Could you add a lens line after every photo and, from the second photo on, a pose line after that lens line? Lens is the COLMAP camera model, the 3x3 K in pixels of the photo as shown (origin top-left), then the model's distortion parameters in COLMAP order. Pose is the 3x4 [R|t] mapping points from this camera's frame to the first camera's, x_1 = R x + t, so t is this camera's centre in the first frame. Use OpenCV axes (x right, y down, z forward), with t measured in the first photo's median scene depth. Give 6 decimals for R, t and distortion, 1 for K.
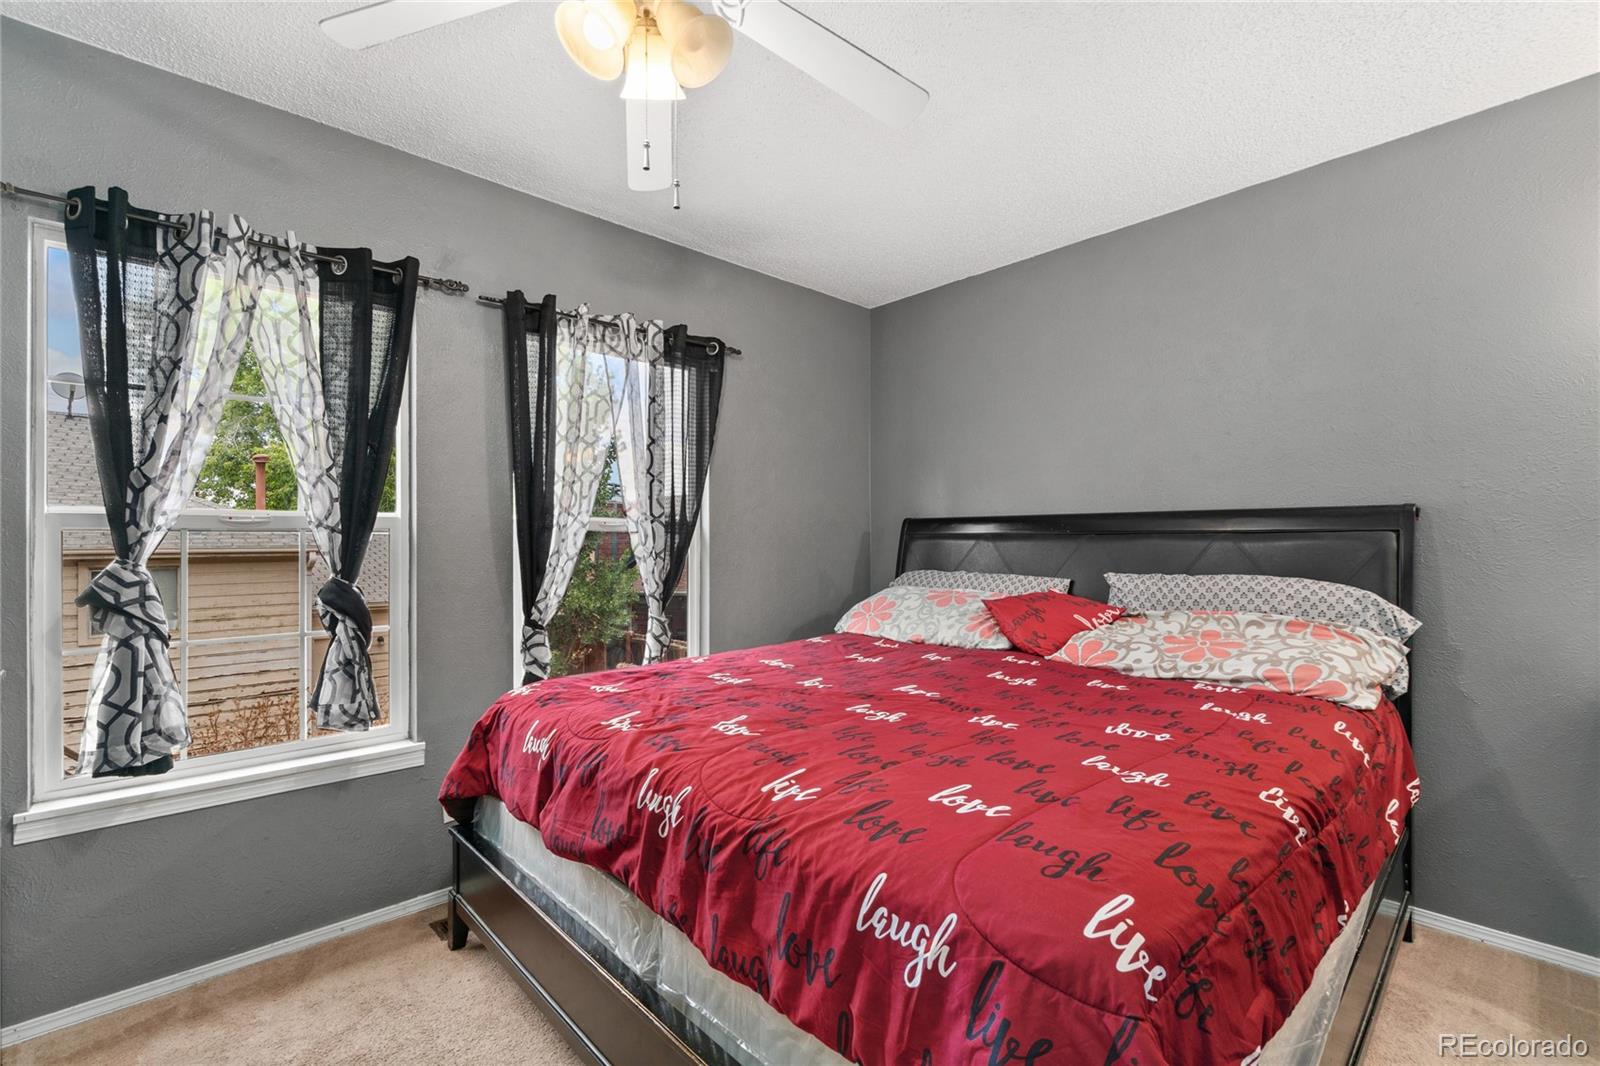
lens RADIAL K [[697.5, 0, 801.6], [0, 697.5, 541.8], [0, 0, 1]] dist [-0.005686, -0.000346]
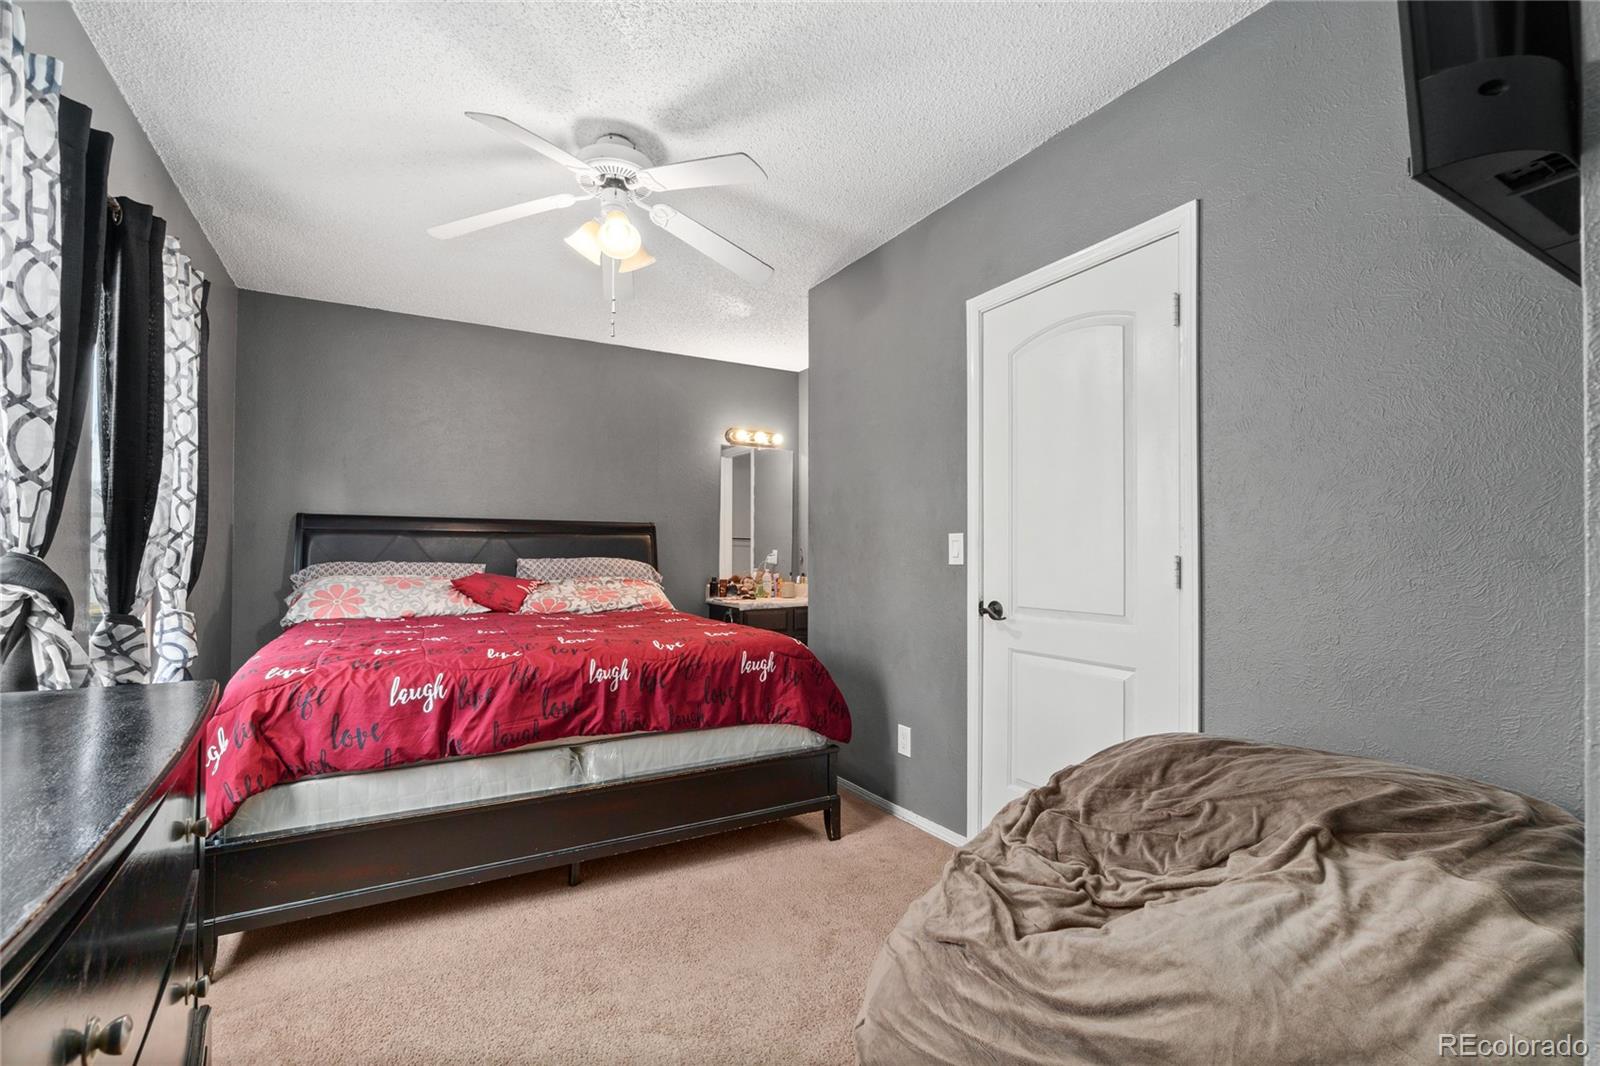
lens RADIAL K [[697.5, 0, 801.6], [0, 697.5, 541.8], [0, 0, 1]] dist [-0.005686, -0.000346]
pose [[0.208722, 0.021739, 0.977733, -1.912418], [0.001114, 0.999747, -0.022467, 0.090608], [-0.977974, 0.005778, 0.208645, 0.170371]]
